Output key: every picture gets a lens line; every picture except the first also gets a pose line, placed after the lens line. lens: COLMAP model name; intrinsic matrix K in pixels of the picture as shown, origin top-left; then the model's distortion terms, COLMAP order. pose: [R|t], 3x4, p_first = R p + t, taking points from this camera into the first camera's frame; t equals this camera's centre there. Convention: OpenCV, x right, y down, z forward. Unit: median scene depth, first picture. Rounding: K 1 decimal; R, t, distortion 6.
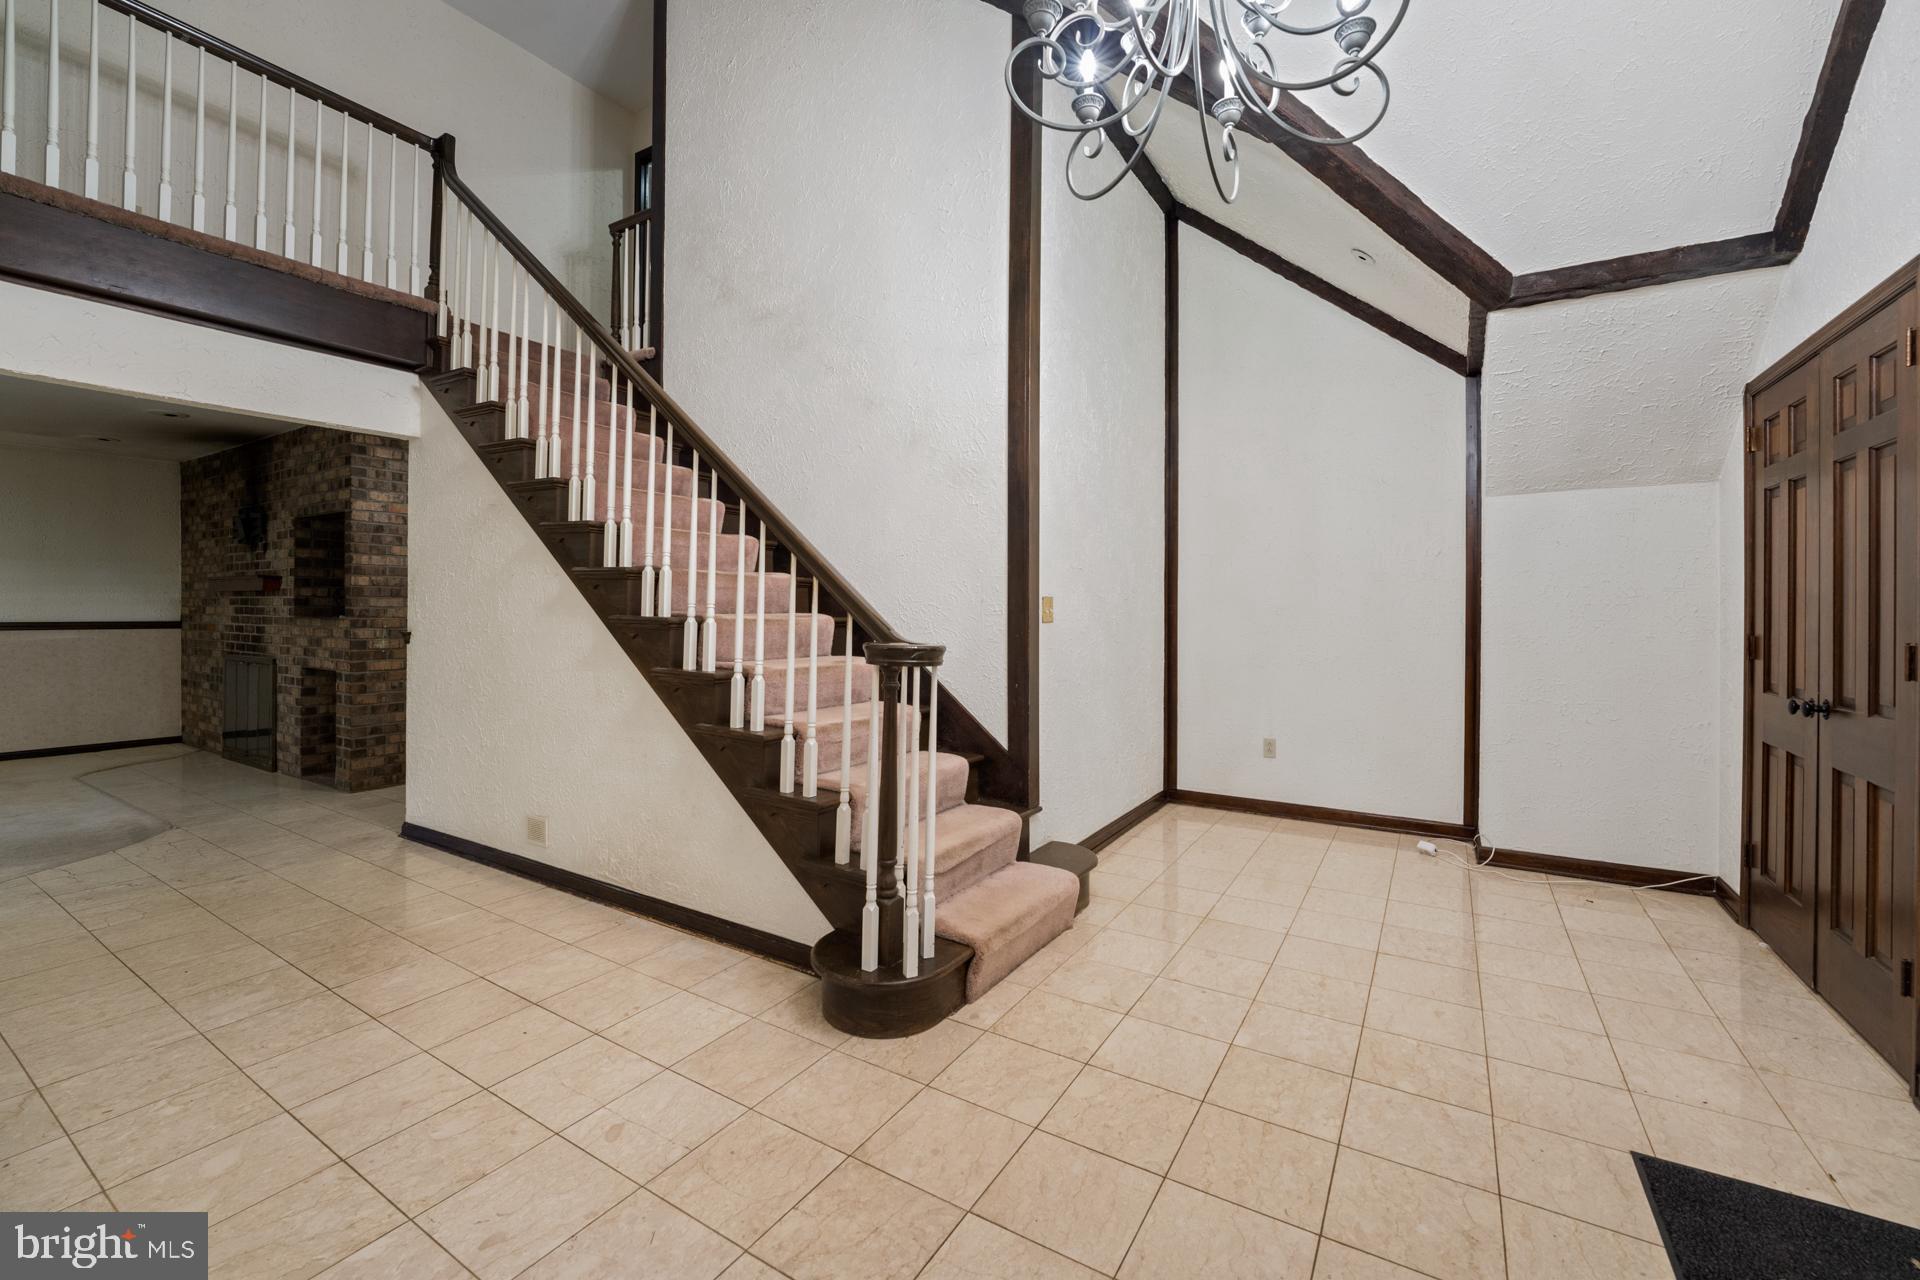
lens RADIAL K [[794.9, 0, 961.6], [0, 794.9, 615.2], [0, 0, 1]] dist [-0.025423, 0.003887]
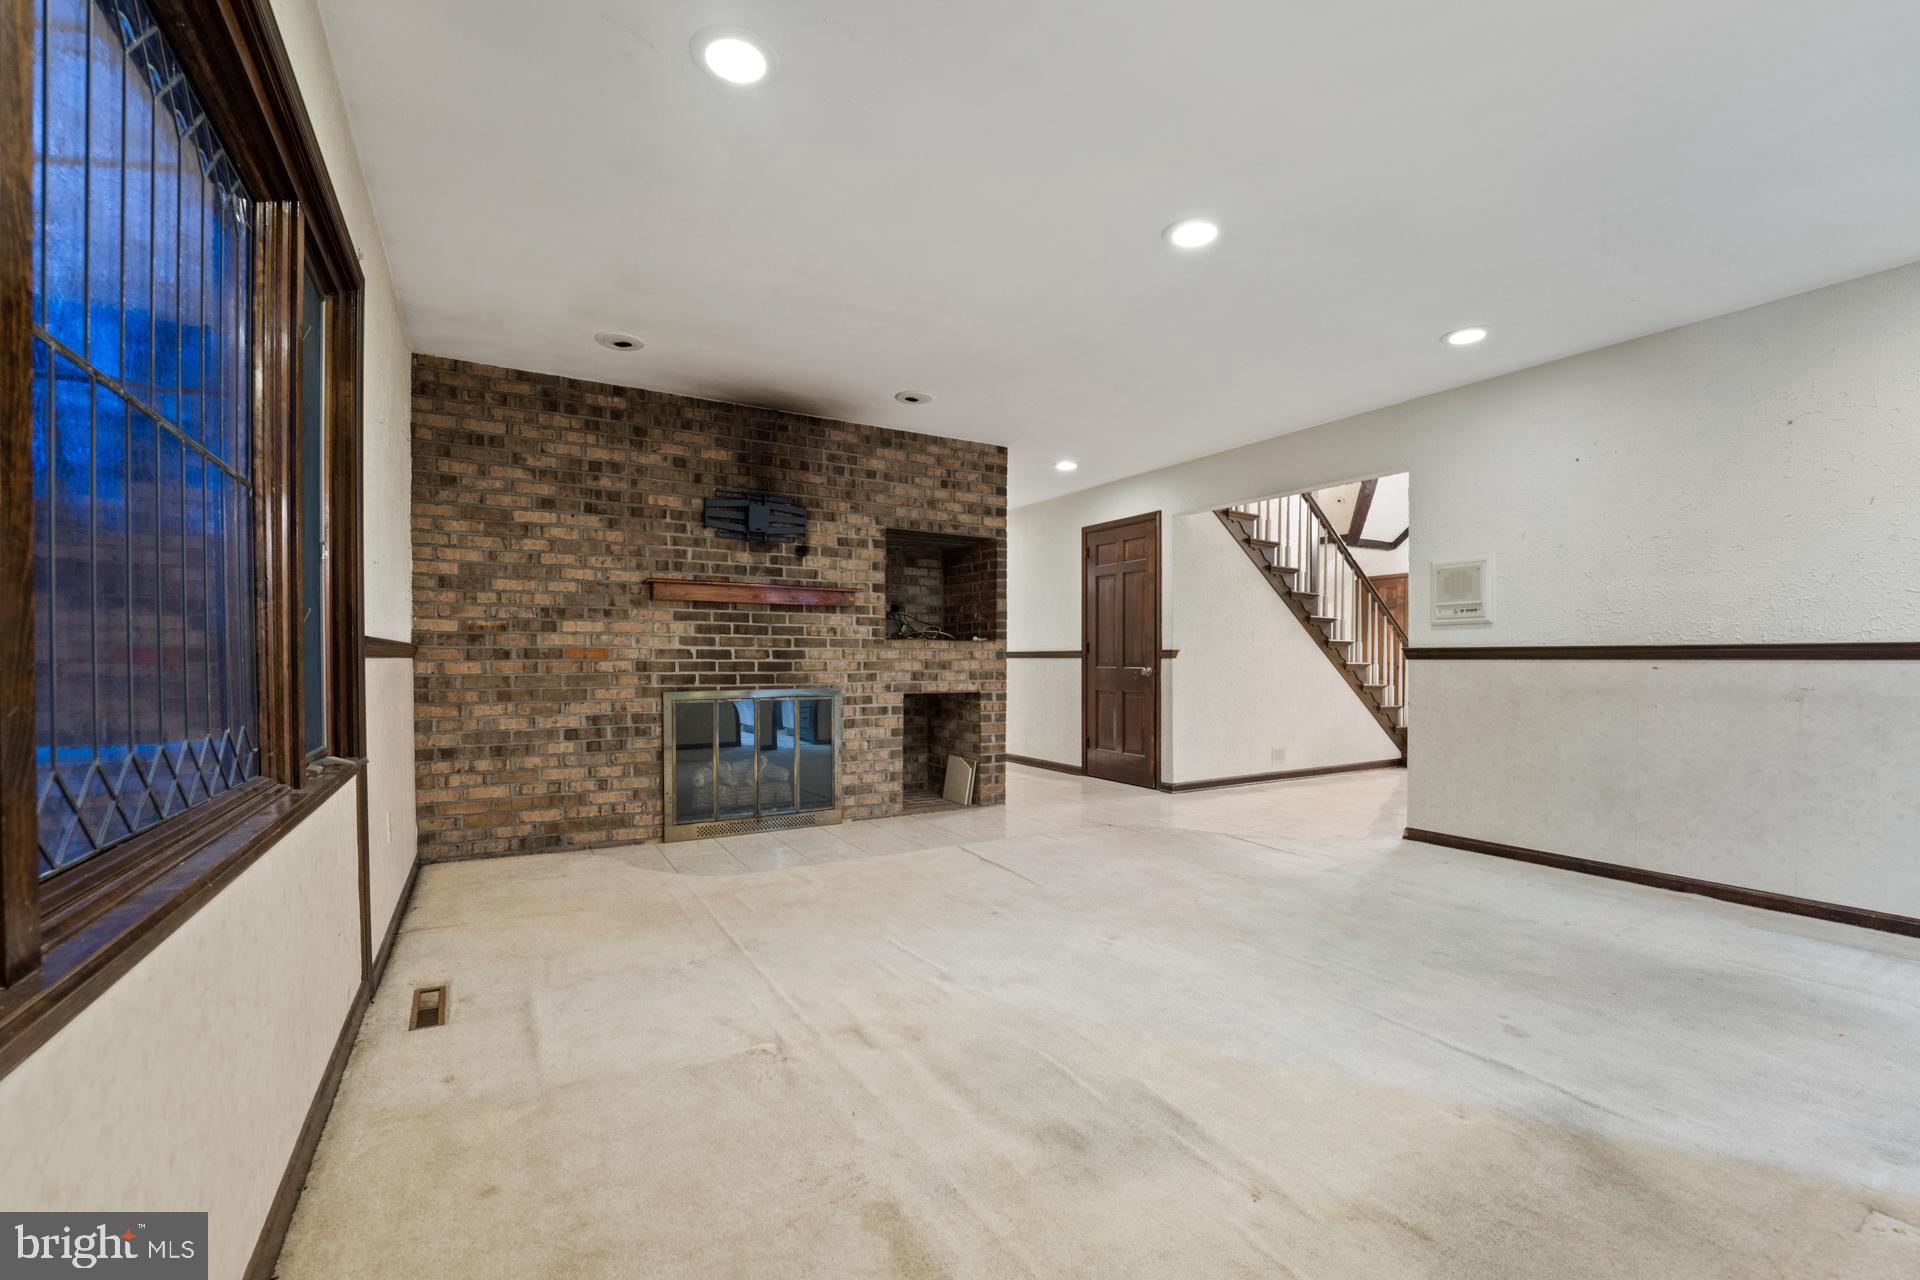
lens RADIAL K [[794.9, 0, 967.6], [0, 794.9, 673.5], [0, 0, 1]] dist [-0.025423, 0.003887]
pose [[0.466415, -0.023064, 0.884265, -3.205135], [0.005965, 0.999719, 0.022928, 0.043392], [-0.884546, -0.005419, 0.466422, 0.977634]]
